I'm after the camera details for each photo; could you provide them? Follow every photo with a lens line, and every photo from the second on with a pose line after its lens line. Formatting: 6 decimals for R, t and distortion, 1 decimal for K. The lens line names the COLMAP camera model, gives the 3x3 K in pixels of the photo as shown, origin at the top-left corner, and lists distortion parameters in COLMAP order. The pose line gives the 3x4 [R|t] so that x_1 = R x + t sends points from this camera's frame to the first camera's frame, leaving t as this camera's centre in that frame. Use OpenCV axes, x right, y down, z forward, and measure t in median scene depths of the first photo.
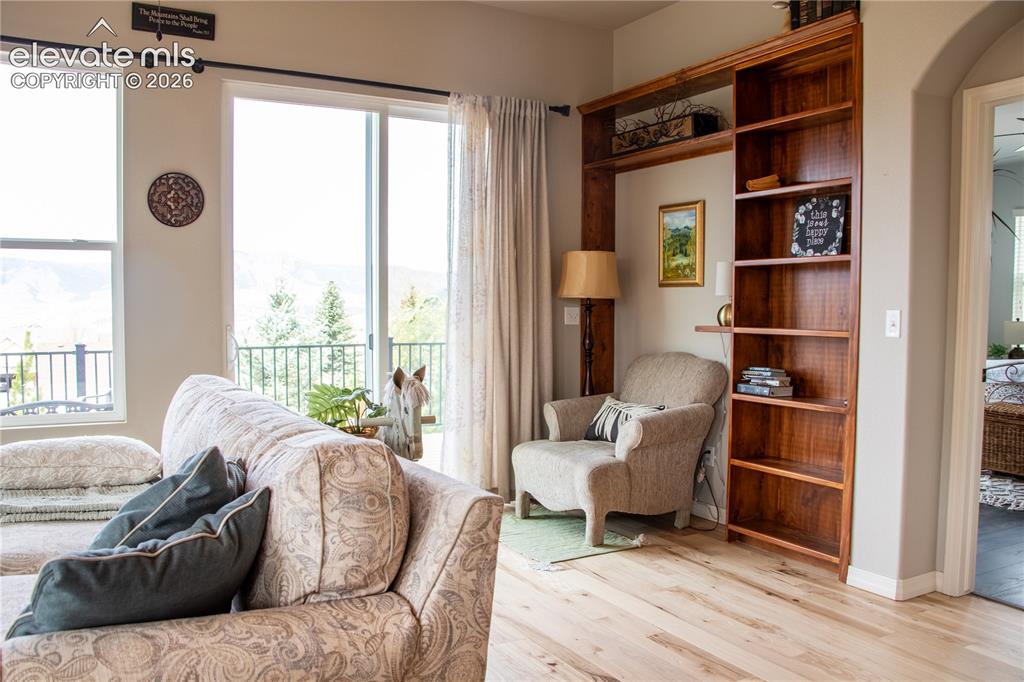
lens RADIAL K [[840.3, 0, 507.6], [0, 840.3, 354.4], [0, 0, 1]] dist [-0.181688, 0.153119]
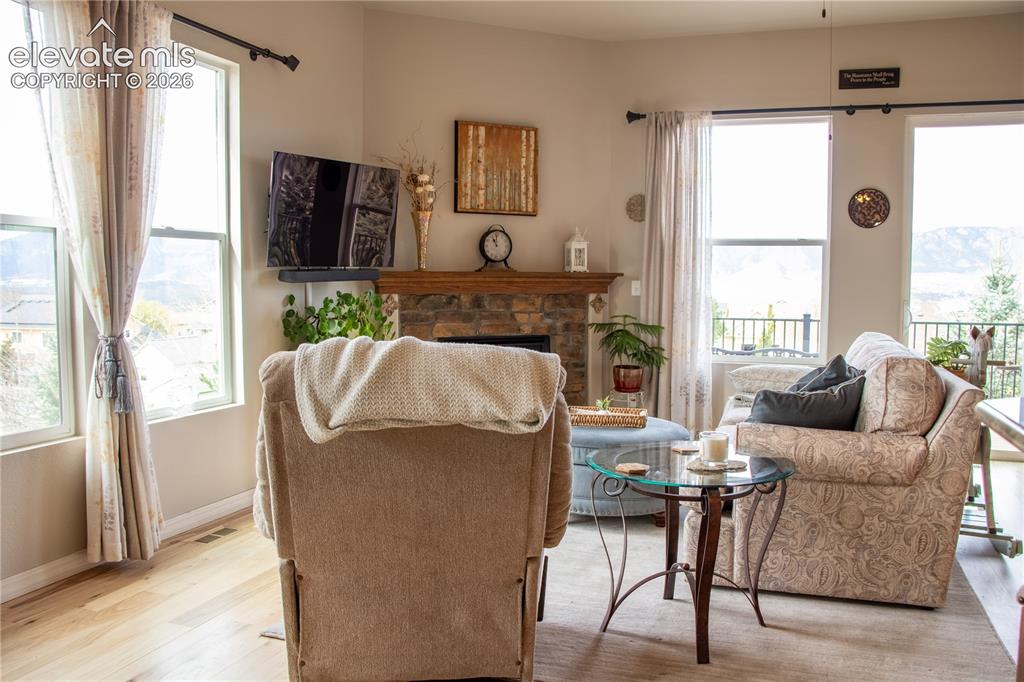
lens RADIAL K [[840.3, 0, 507.6], [0, 840.3, 354.4], [0, 0, 1]] dist [-0.181688, 0.153119]
pose [[0.657889, 0.065441, -0.750266, 0.610547], [-0.046139, 0.997849, 0.046578, 0.054462], [0.751700, 0.003973, 0.659493, -0.936631]]
